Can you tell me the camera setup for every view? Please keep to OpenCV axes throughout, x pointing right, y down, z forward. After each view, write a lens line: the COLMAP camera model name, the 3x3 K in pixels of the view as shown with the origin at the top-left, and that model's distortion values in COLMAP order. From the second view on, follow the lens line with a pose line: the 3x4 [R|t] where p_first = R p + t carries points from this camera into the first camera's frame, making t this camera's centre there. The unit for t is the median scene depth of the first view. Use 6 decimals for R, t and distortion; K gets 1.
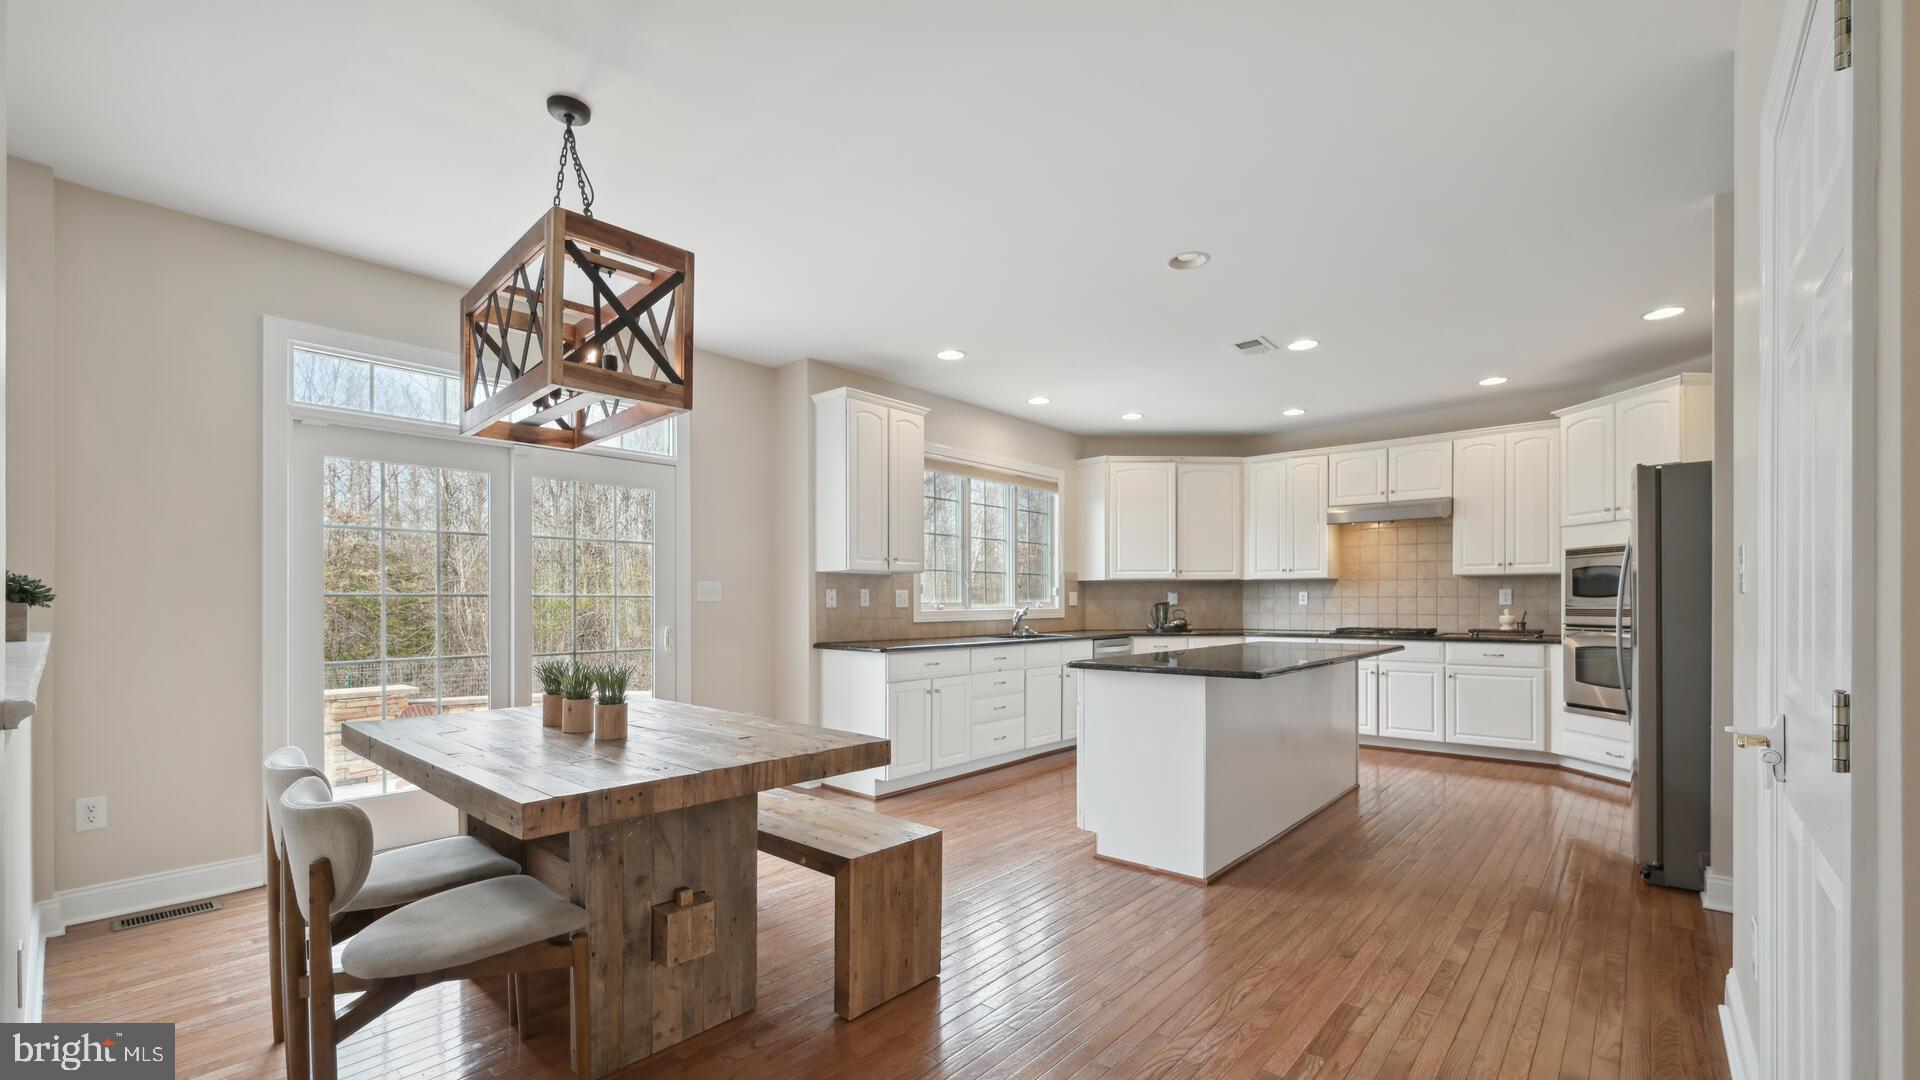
lens RADIAL K [[799.2, 0, 962.5], [0, 799.2, 601.0], [0, 0, 1]] dist [-0.000403, -0.000031]
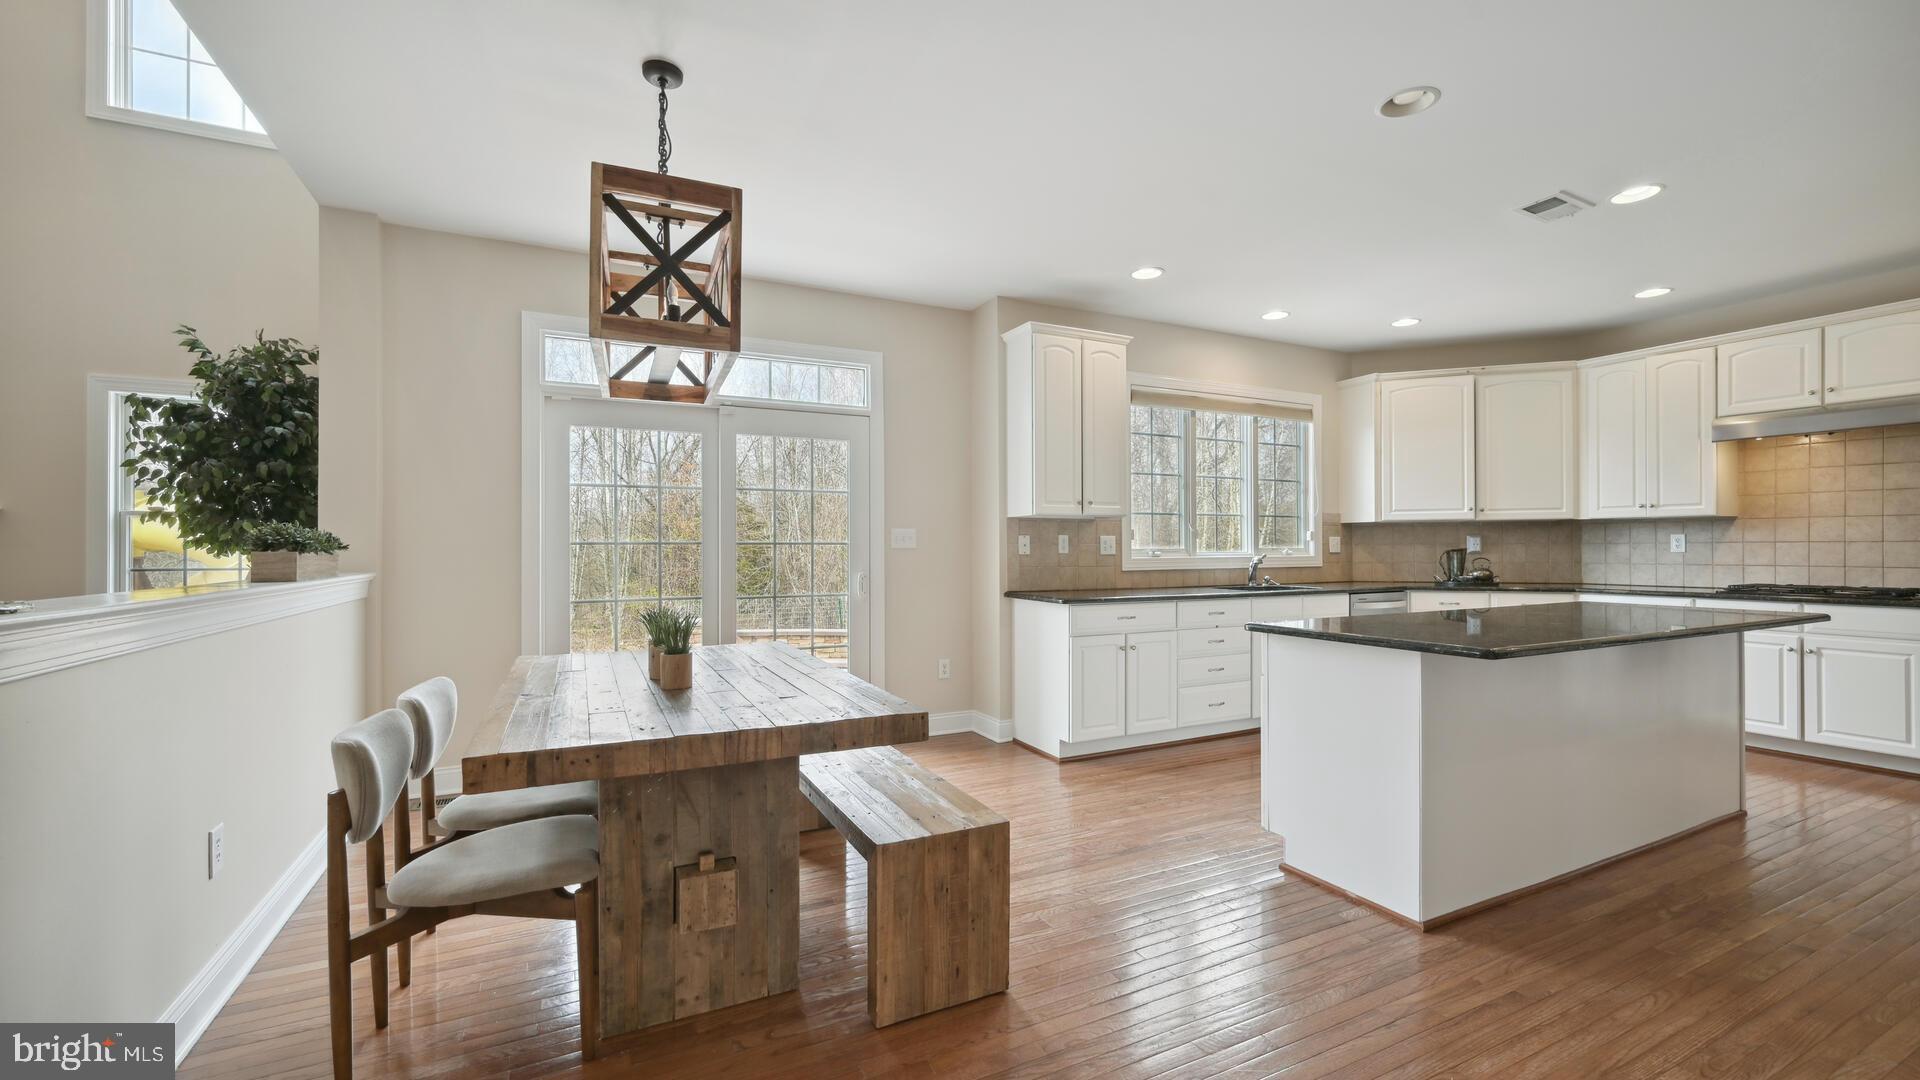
lens RADIAL K [[785.0, 0, 954.8], [0, 785.0, 543.2], [0, 0, 1]] dist [-0.000626, 0.000124]
pose [[0.924669, -0.001678, -0.380769, 0.111643], [0.000690, 0.999996, -0.002732, -0.002830], [0.380772, 0.002263, 0.924666, 0.096799]]
